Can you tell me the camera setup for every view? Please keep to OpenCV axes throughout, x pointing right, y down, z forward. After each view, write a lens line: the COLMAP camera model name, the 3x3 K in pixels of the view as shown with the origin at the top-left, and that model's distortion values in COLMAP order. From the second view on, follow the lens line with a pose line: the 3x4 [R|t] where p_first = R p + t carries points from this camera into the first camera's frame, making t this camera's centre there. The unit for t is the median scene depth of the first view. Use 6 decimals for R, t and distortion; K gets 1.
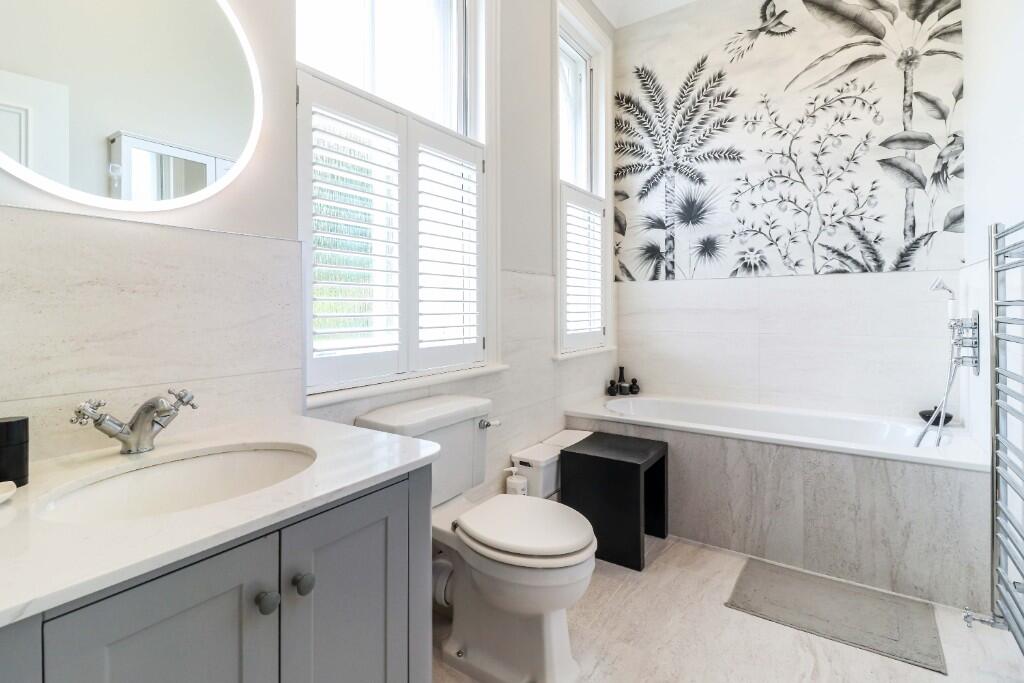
lens RADIAL K [[492.5, 0, 510.6], [0, 492.5, 303.2], [0, 0, 1]] dist [-0.001115, -0.000271]
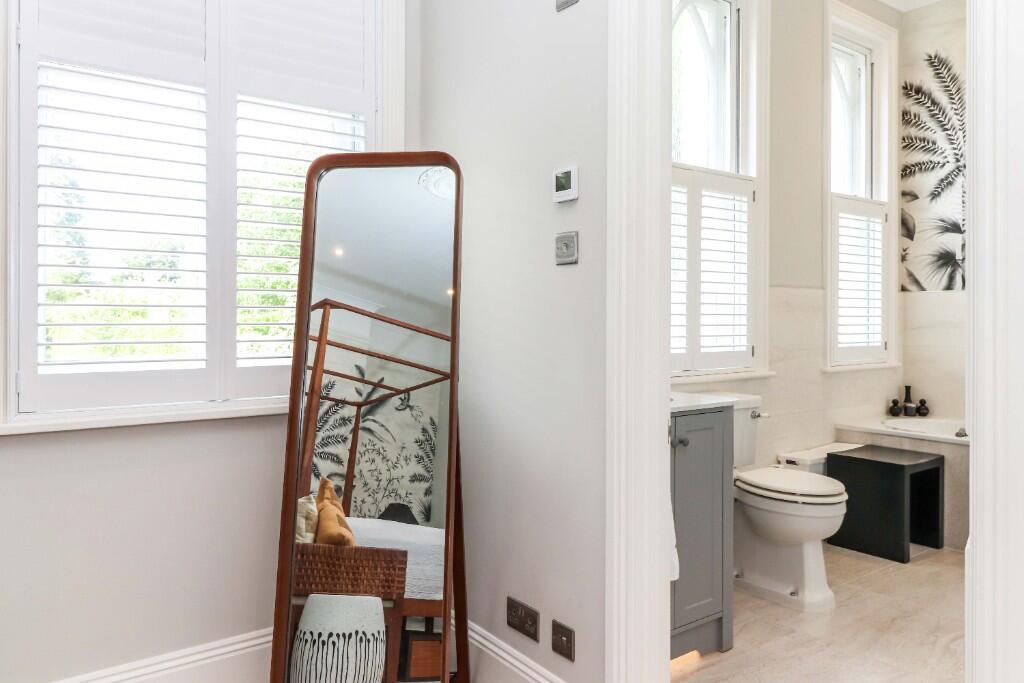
lens RADIAL K [[704.3, 0, 509.0], [0, 704.3, 311.0], [0, 0, 1]] dist [0.003387, -0.001795]
pose [[0.936727, 0.006745, -0.349996, -0.008972], [-0.005179, 0.999972, 0.005409, -0.011817], [0.350023, -0.003254, 0.936736, -0.489289]]
